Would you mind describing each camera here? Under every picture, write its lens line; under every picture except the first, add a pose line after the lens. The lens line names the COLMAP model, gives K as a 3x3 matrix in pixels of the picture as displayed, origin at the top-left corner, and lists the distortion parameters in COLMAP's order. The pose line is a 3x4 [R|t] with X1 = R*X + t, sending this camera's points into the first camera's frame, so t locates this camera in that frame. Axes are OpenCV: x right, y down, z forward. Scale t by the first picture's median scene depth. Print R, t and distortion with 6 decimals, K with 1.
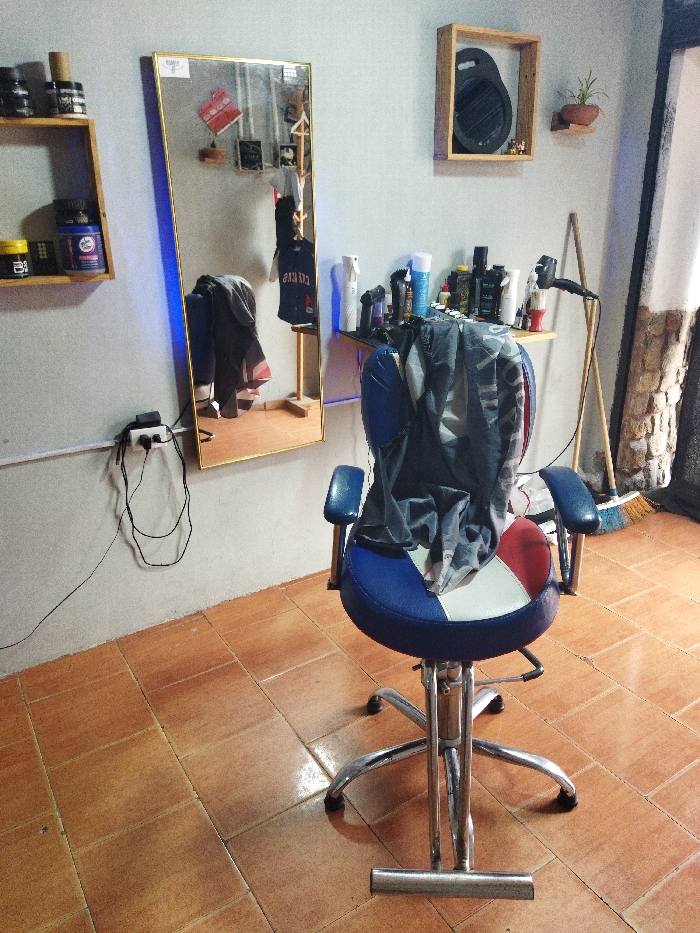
lens RADIAL K [[709.8, 0, 348.1], [0, 709.8, 465.4], [0, 0, 1]] dist [0.011244, -0.029915]
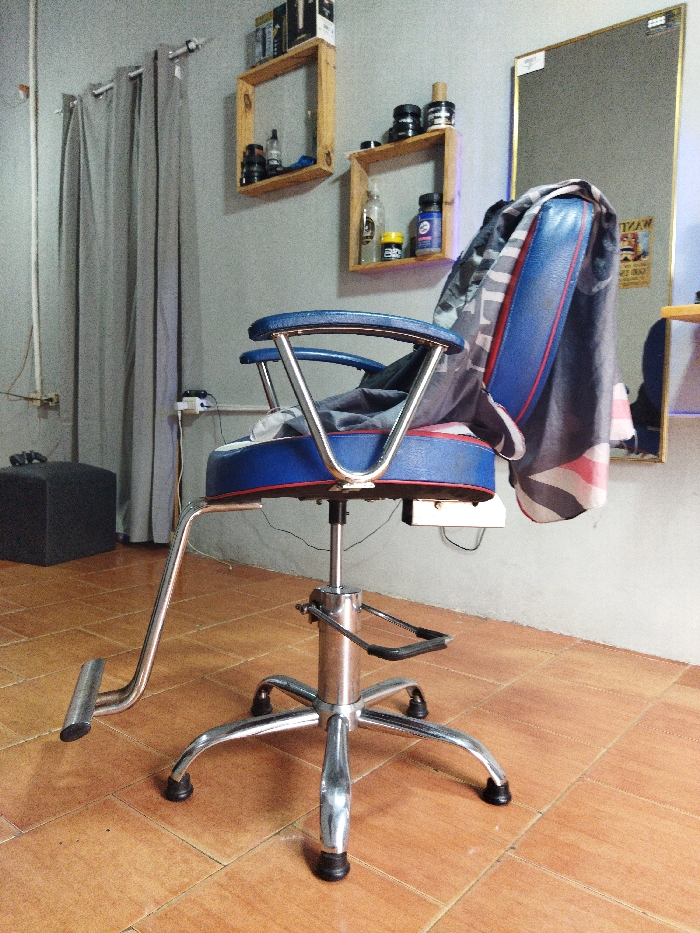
lens RADIAL K [[709.8, 0, 348.3], [0, 709.8, 474.9], [0, 0, 1]] dist [0.011244, -0.029915]
pose [[0.303542, 0.106307, -0.946869, 0.759777], [-0.362945, 0.931736, -0.011743, 0.140131], [0.880984, 0.347226, 0.321404, 0.618424]]
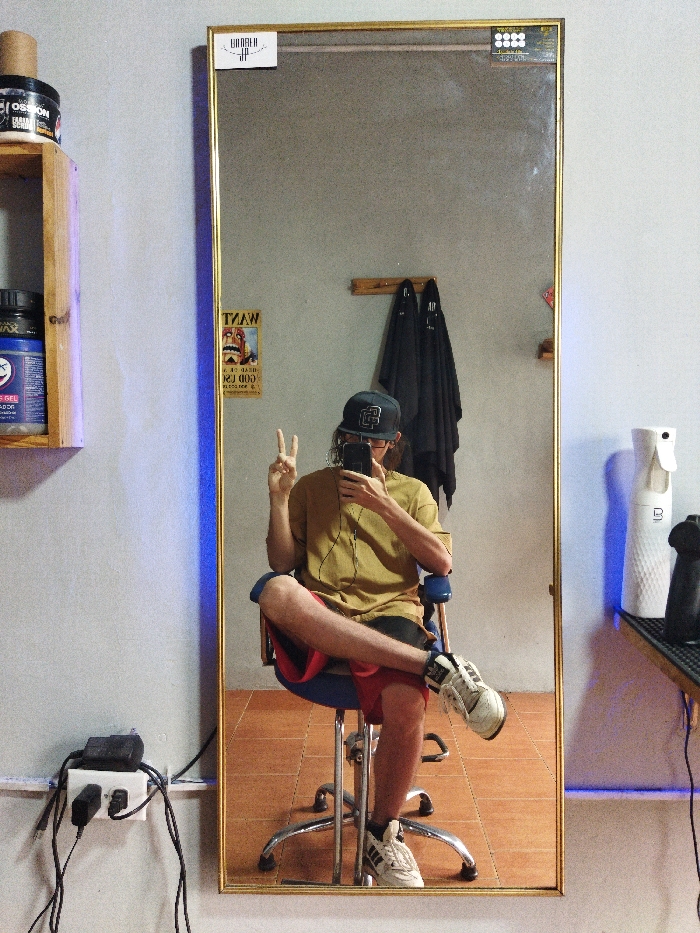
lens RADIAL K [[709.8, 0, 336.2], [0, 709.8, 464.8], [0, 0, 1]] dist [0.011244, -0.029915]
pose [[0.828896, 0.025705, -0.558812, 0.095784], [-0.205522, 0.943076, -0.261474, -0.164858], [0.520281, 0.331583, 0.786995, 0.730015]]
